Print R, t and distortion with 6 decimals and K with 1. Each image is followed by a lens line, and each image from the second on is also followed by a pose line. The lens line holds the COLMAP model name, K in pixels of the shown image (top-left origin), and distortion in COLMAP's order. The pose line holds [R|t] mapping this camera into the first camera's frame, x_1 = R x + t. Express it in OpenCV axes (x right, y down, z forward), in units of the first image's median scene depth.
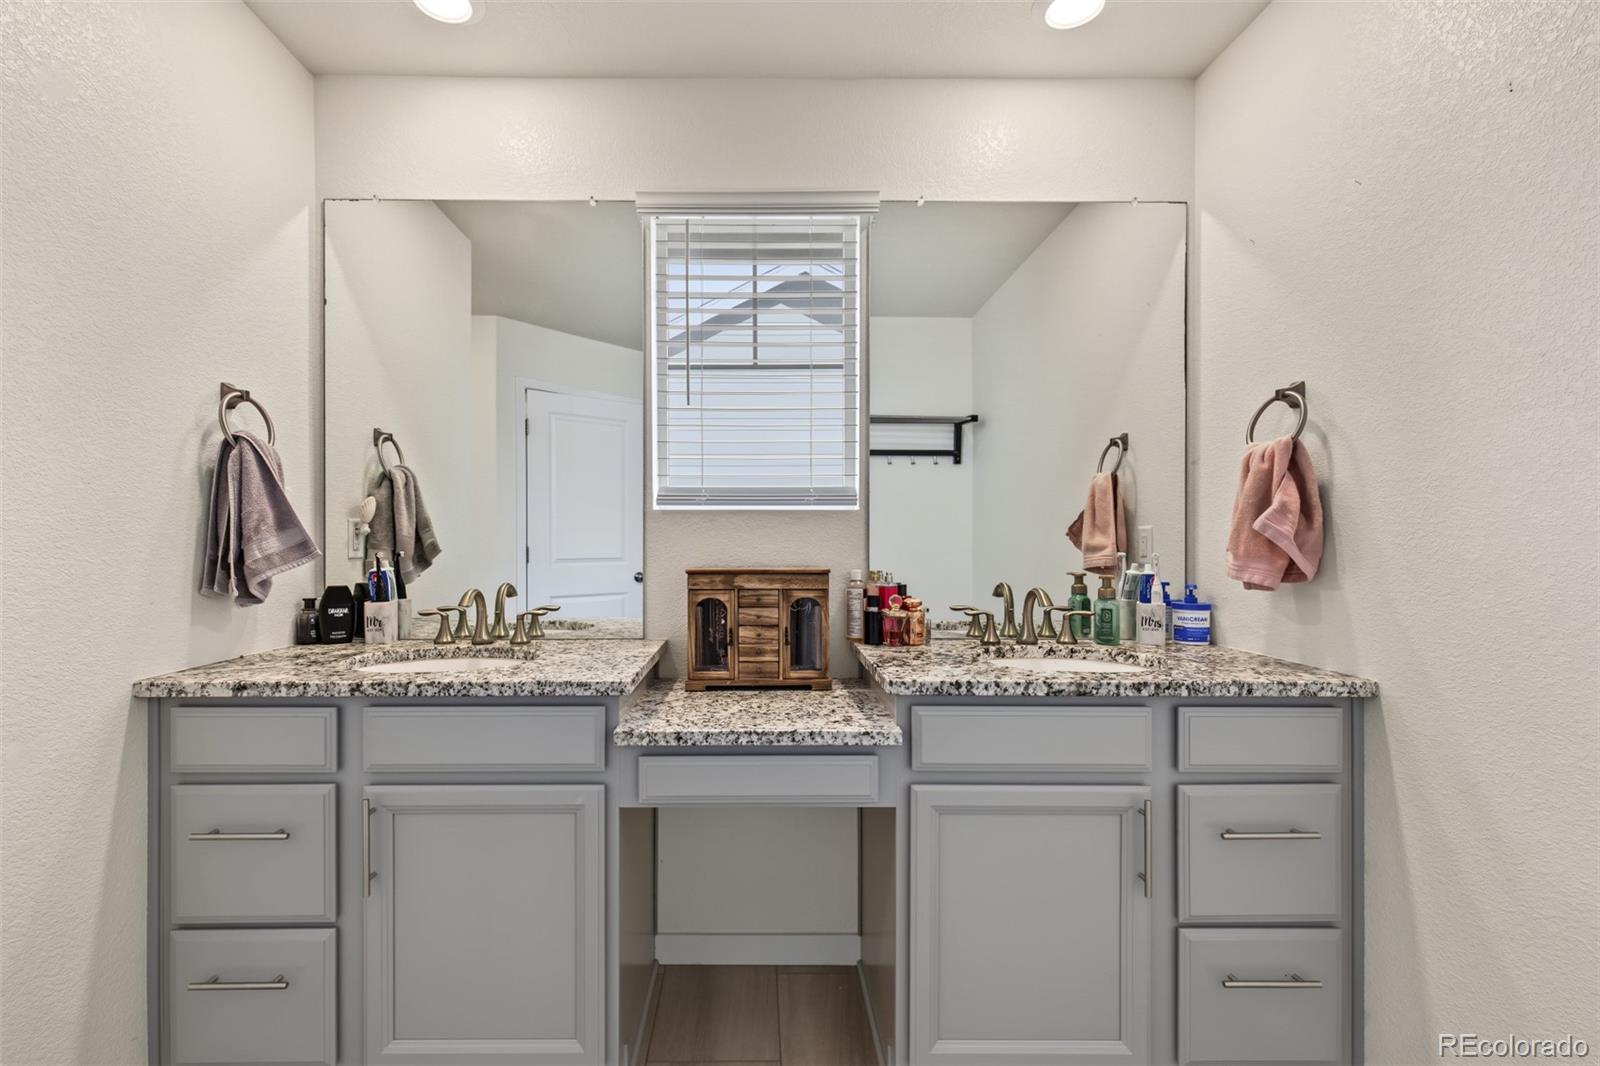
lens RADIAL K [[674.9, 0, 785.8], [0, 674.9, 543.2], [0, 0, 1]] dist [0.008480, -0.001591]
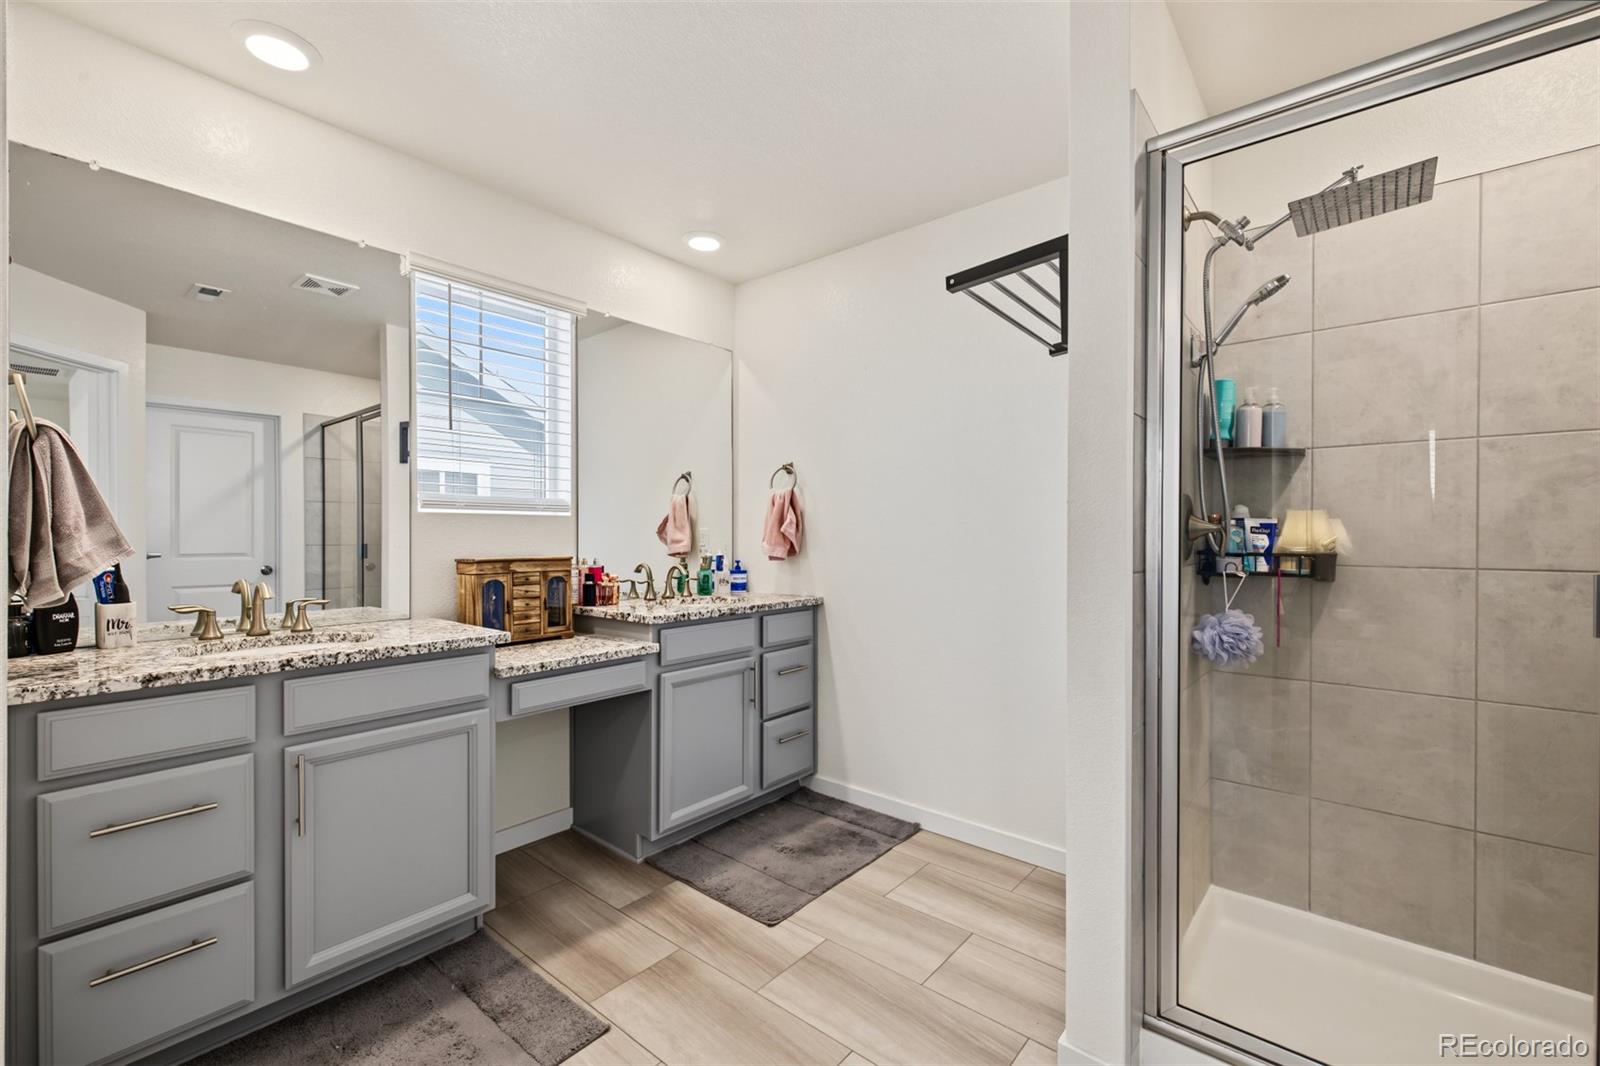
lens RADIAL K [[674.9, 0, 805.8], [0, 674.9, 535.8], [0, 0, 1]] dist [0.008480, -0.001591]
pose [[0.639131, 0.000073, 0.769098, -0.922582], [0.001952, 0.999997, -0.001717, -0.003654], [-0.769096, 0.002599, 0.639128, -0.425782]]
